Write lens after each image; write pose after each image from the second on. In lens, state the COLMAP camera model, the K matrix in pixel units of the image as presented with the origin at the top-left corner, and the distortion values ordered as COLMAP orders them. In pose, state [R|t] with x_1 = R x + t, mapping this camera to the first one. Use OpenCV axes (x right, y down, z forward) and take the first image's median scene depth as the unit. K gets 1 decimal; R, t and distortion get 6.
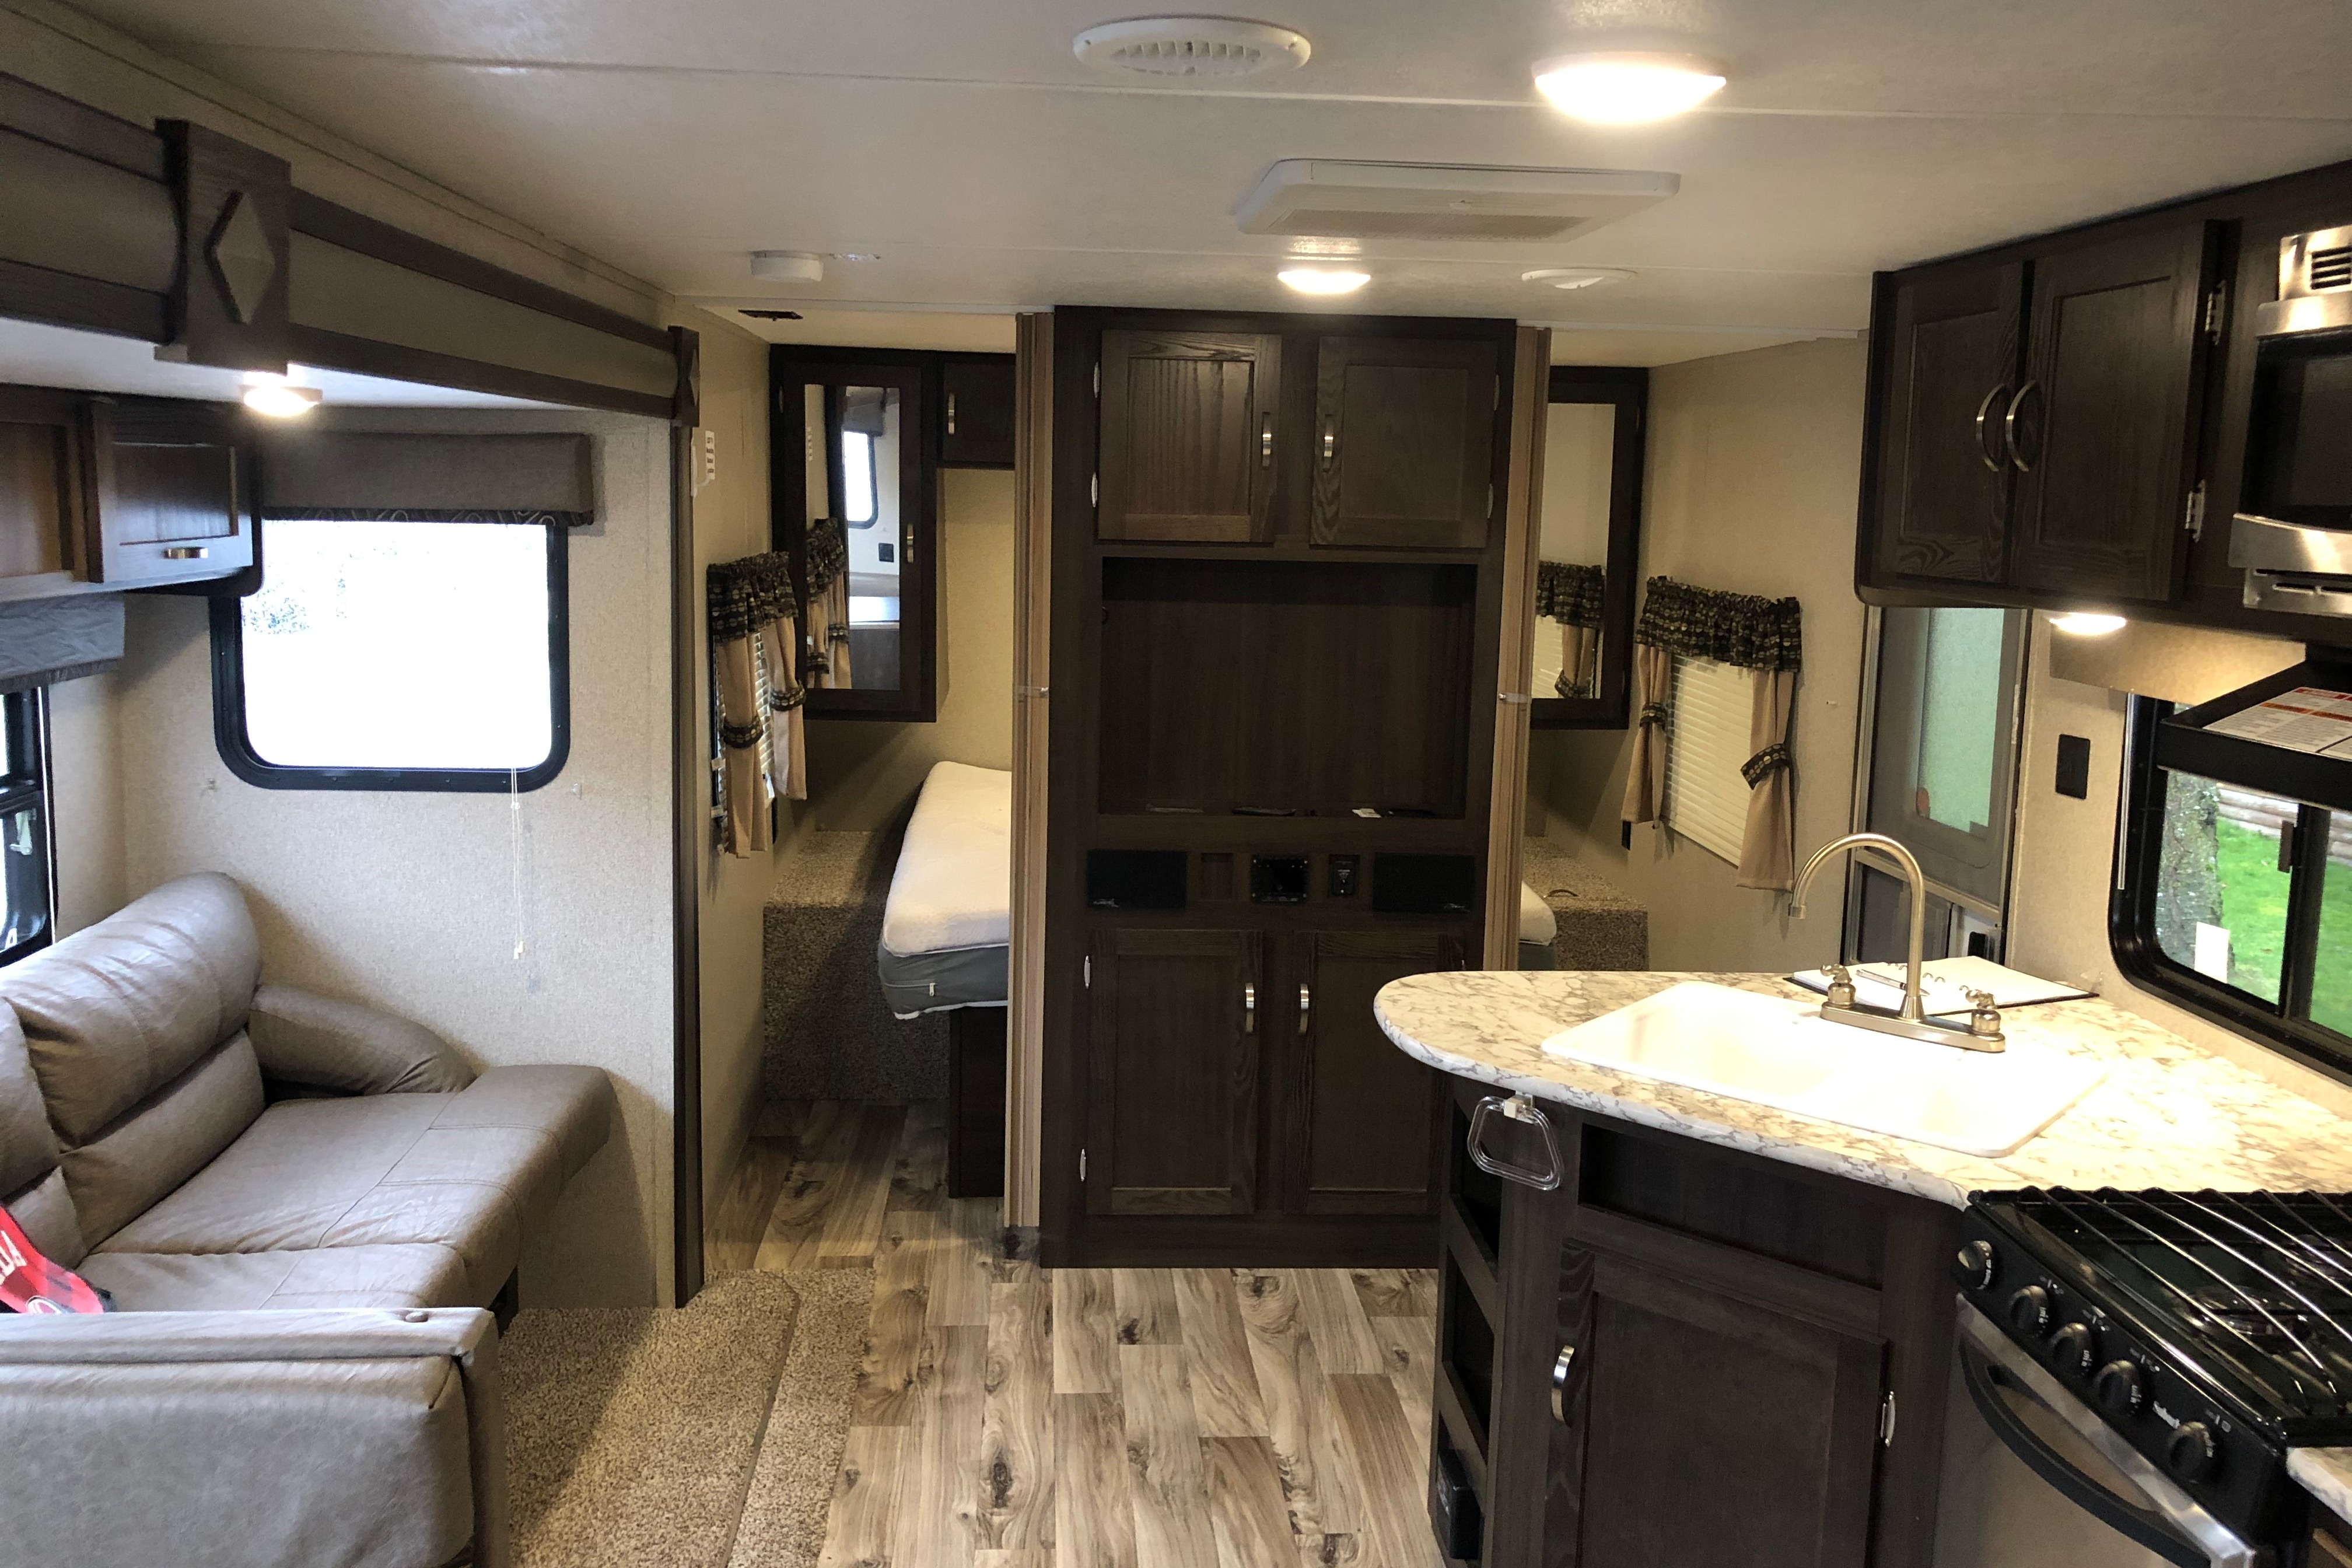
lens RADIAL K [[1912.1, 0, 1176.0], [0, 1912.1, 784.0], [0, 0, 1]] dist [0.089578, -0.253609]
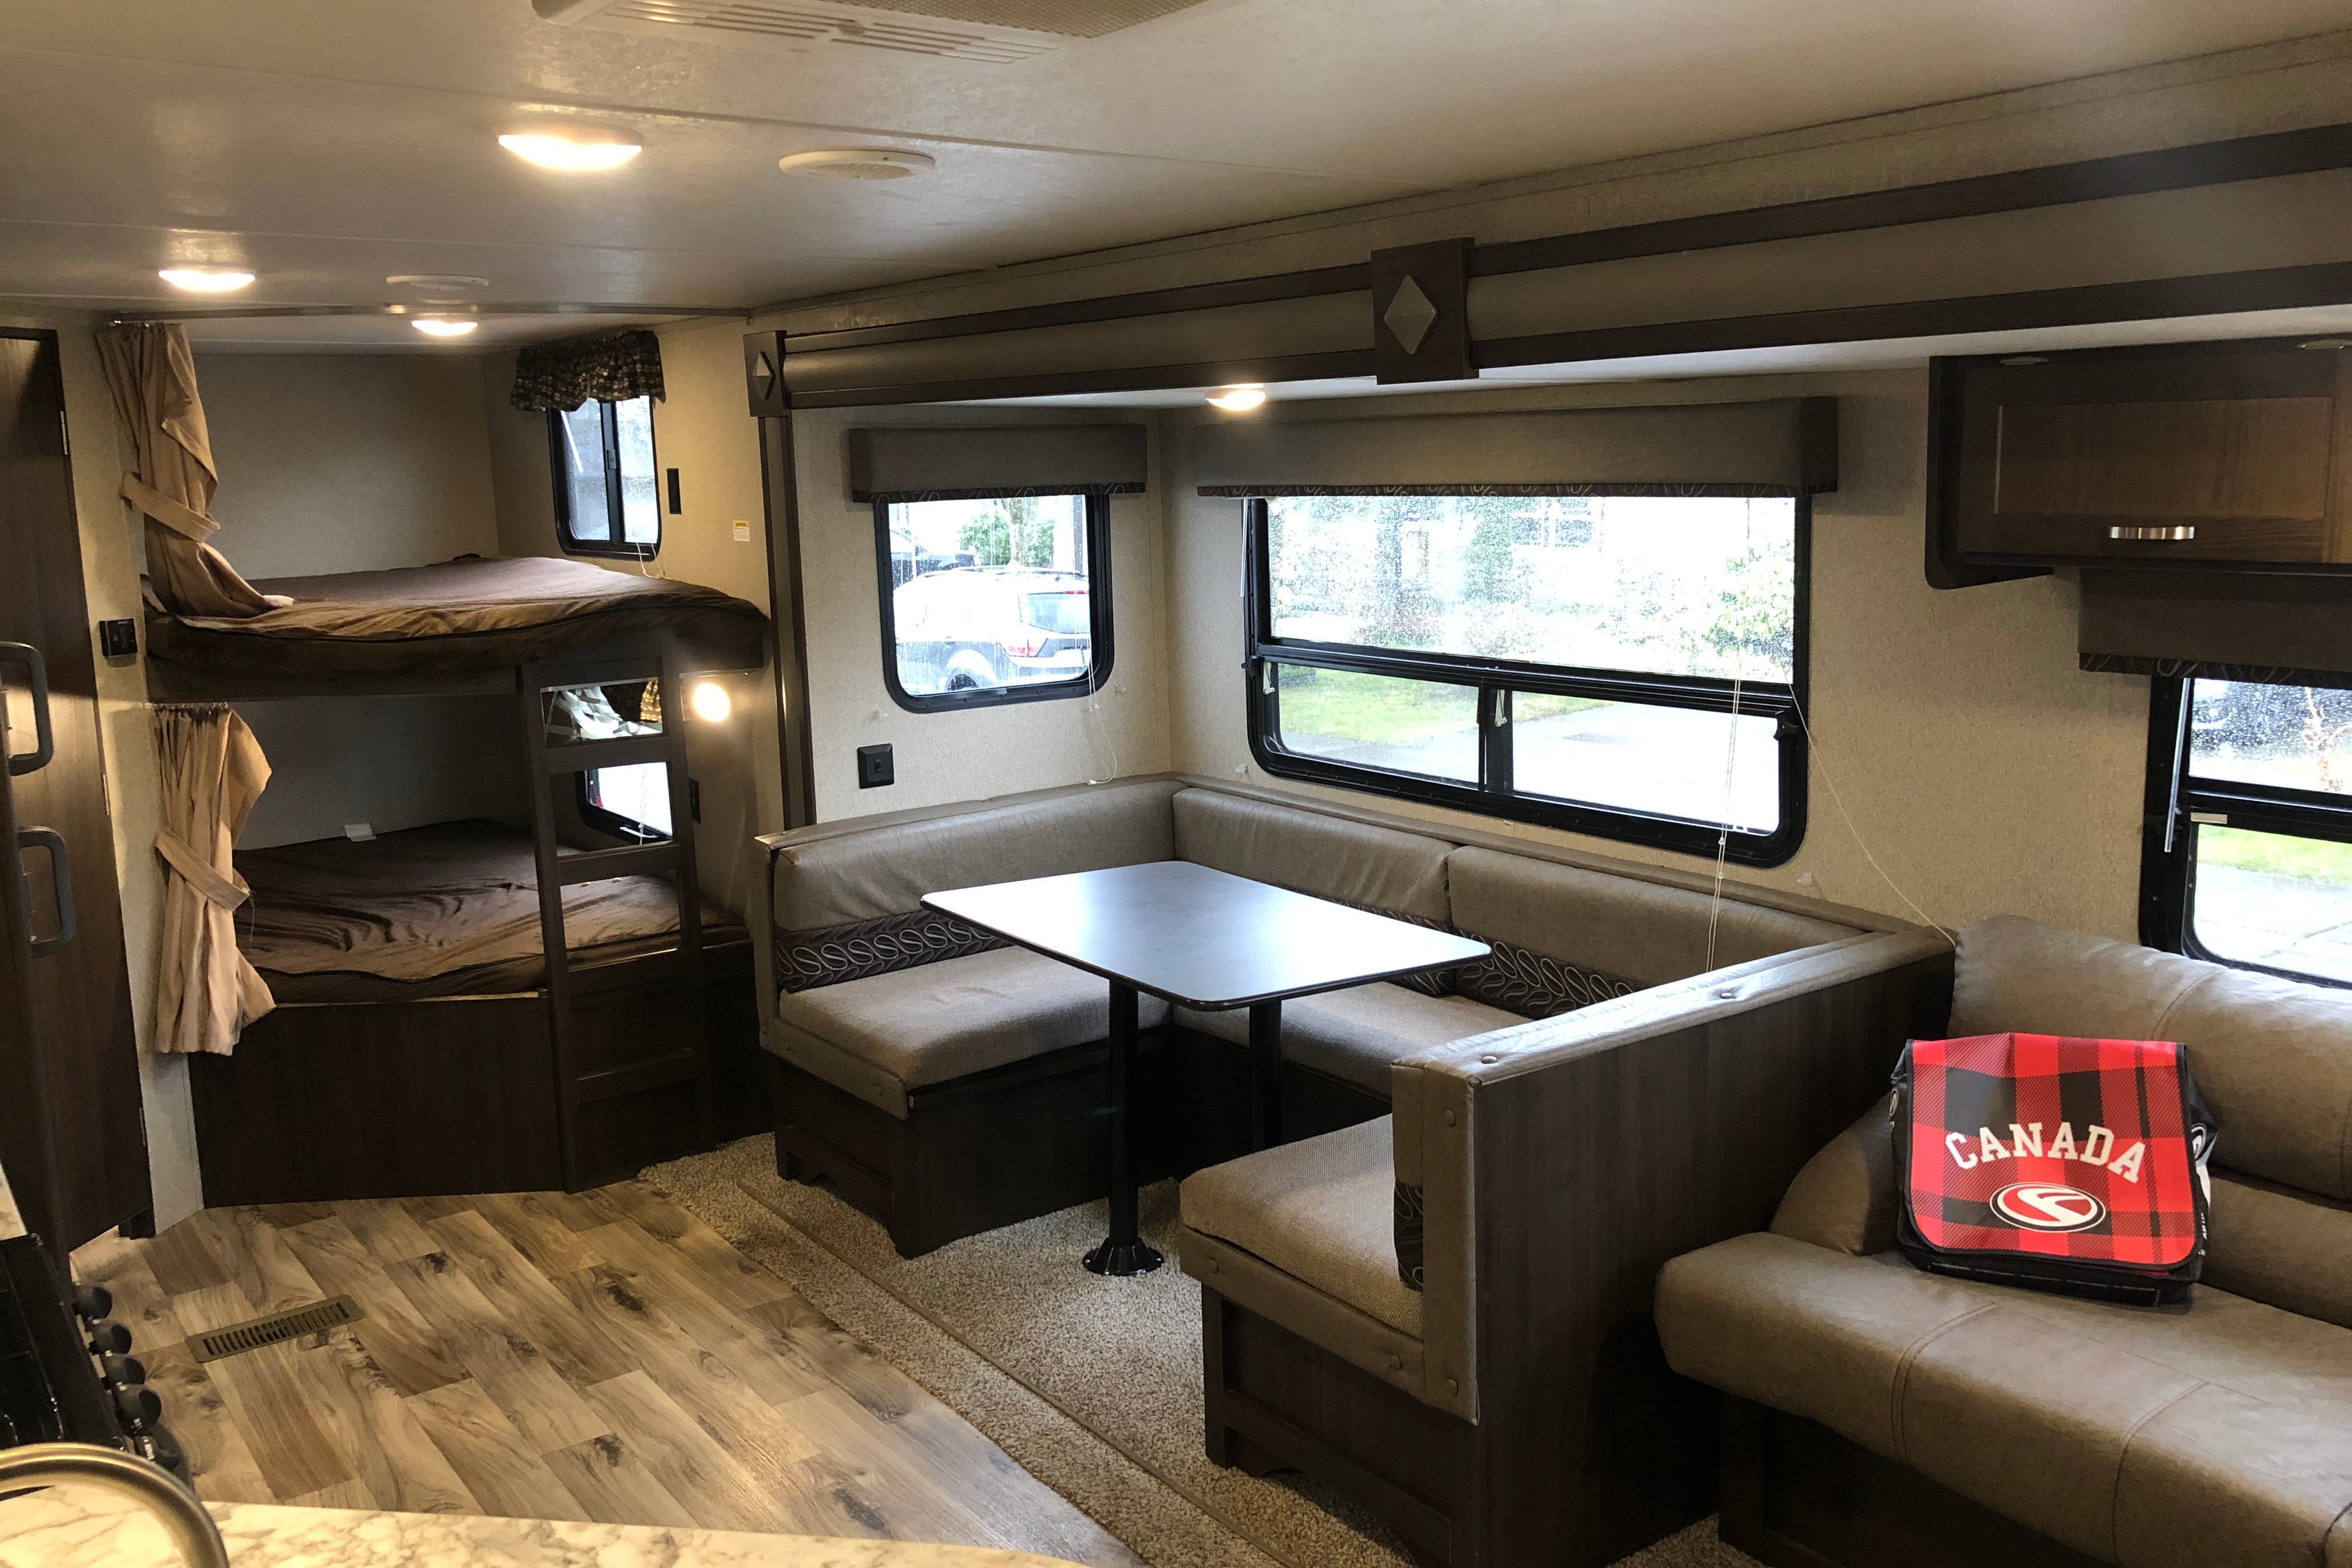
lens RADIAL K [[1922.8, 0, 1175.6], [0, 1922.8, 779.5], [0, 0, 1]] dist [0.018713, -0.016557]
pose [[-0.844679, 0.085273, -0.528437, 0.203833], [-0.069366, 0.961466, 0.266028, -0.263399], [0.530759, 0.261364, -0.806216, 1.855042]]
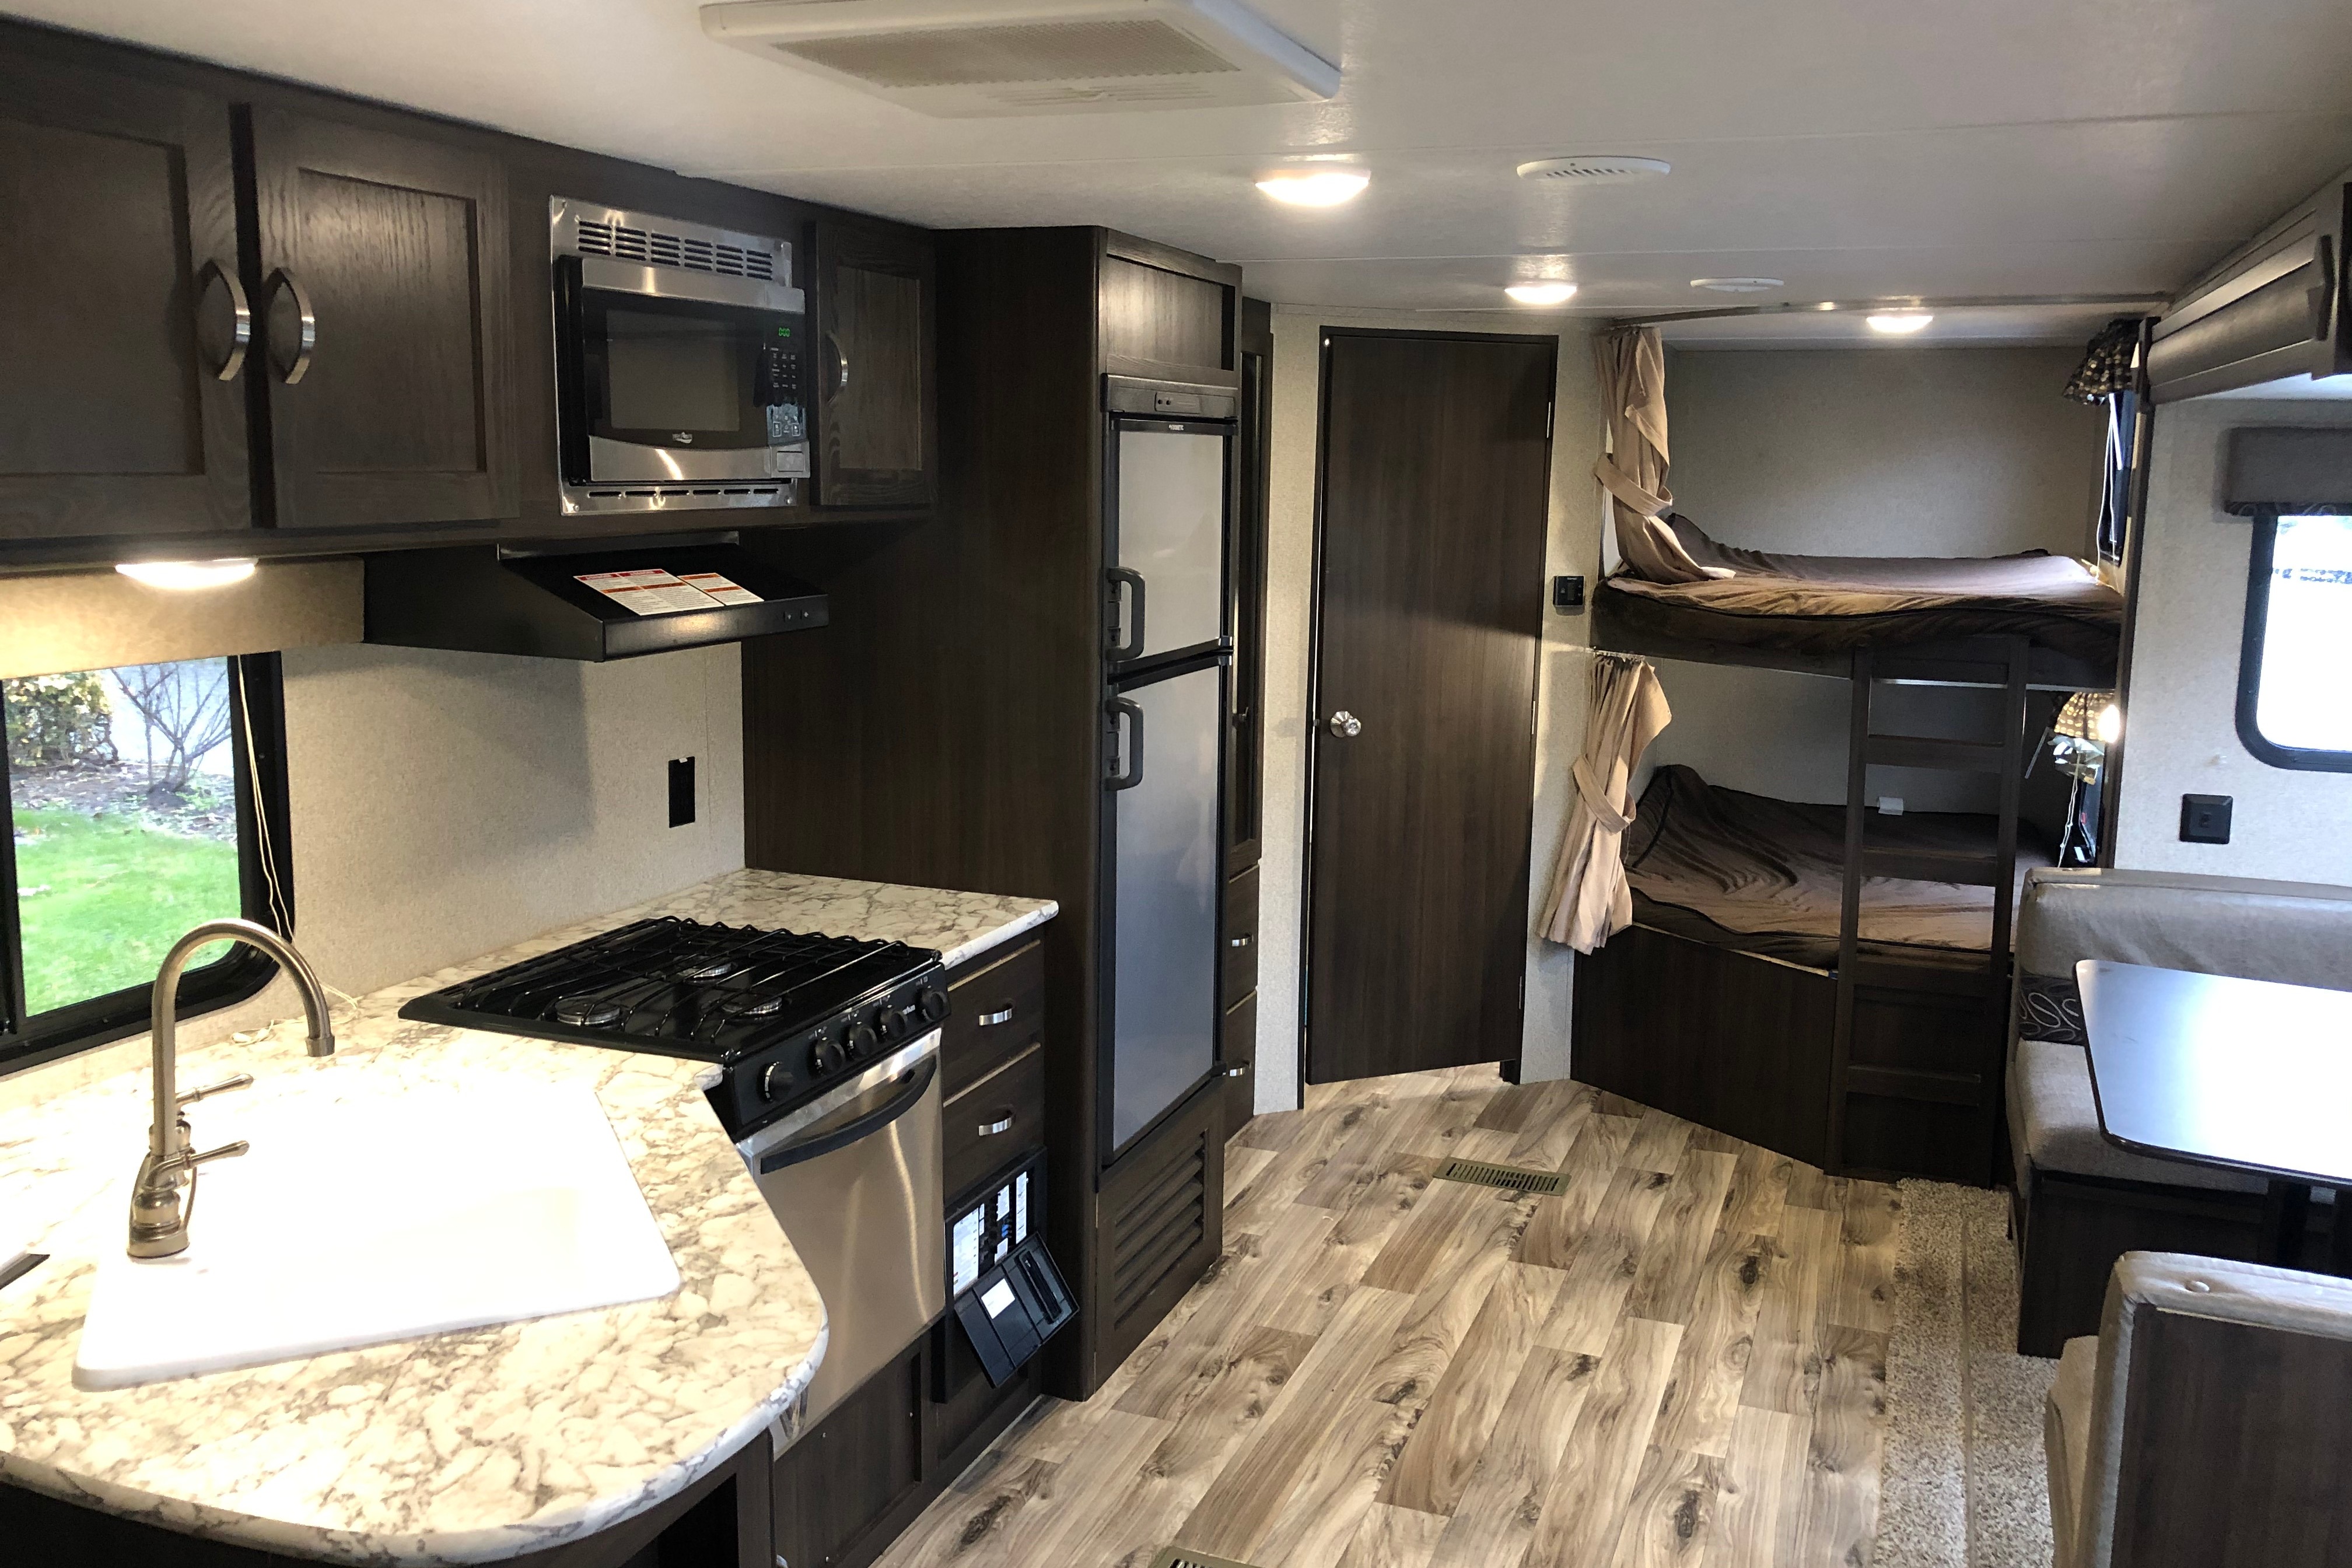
lens RADIAL K [[1912.1, 0, 1176.0], [0, 1912.1, 784.0], [0, 0, 1]] dist [0.089578, -0.253609]
pose [[-0.901040, -0.107019, 0.420326, -0.220262], [0.026687, 0.953567, 0.299996, -0.283362], [-0.432914, 0.281525, -0.856346, 1.910321]]
